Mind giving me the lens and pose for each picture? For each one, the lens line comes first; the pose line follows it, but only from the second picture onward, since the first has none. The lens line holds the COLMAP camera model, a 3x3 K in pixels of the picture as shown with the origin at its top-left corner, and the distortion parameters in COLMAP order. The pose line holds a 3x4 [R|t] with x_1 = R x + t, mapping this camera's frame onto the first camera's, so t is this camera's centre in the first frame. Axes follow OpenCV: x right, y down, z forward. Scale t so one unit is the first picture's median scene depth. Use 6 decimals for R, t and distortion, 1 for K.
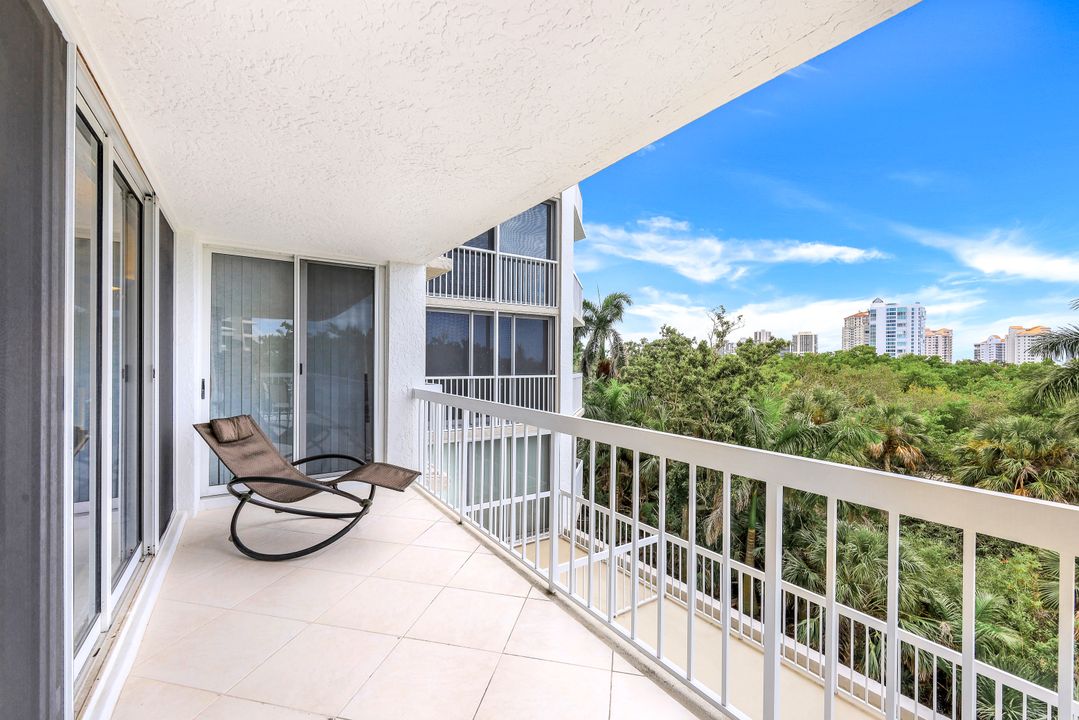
lens RADIAL K [[440.6, 0, 531.7], [0, 440.6, 363.1], [0, 0, 1]] dist [-0.001343, 0.000724]
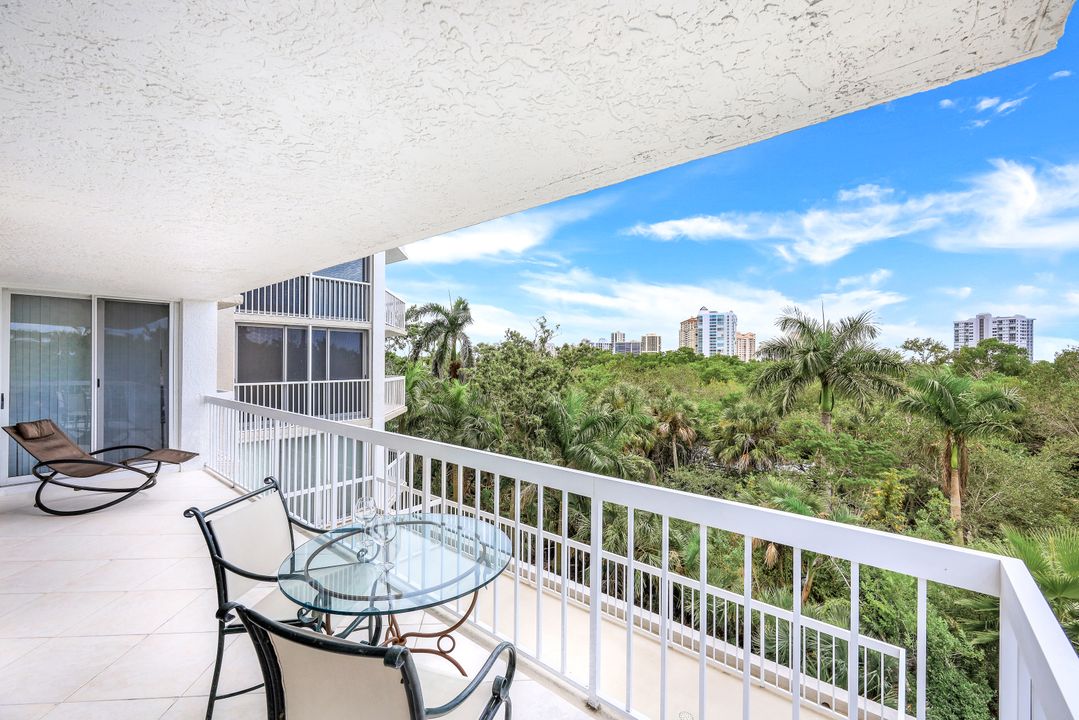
lens RADIAL K [[440.6, 0, 535.2], [0, 440.6, 360.1], [0, 0, 1]] dist [-0.001343, 0.000724]
pose [[0.957564, -0.002957, 0.288207, 0.139886], [0.003855, 0.999989, -0.002547, -0.019409], [-0.288197, 0.003550, 0.957565, -0.256334]]
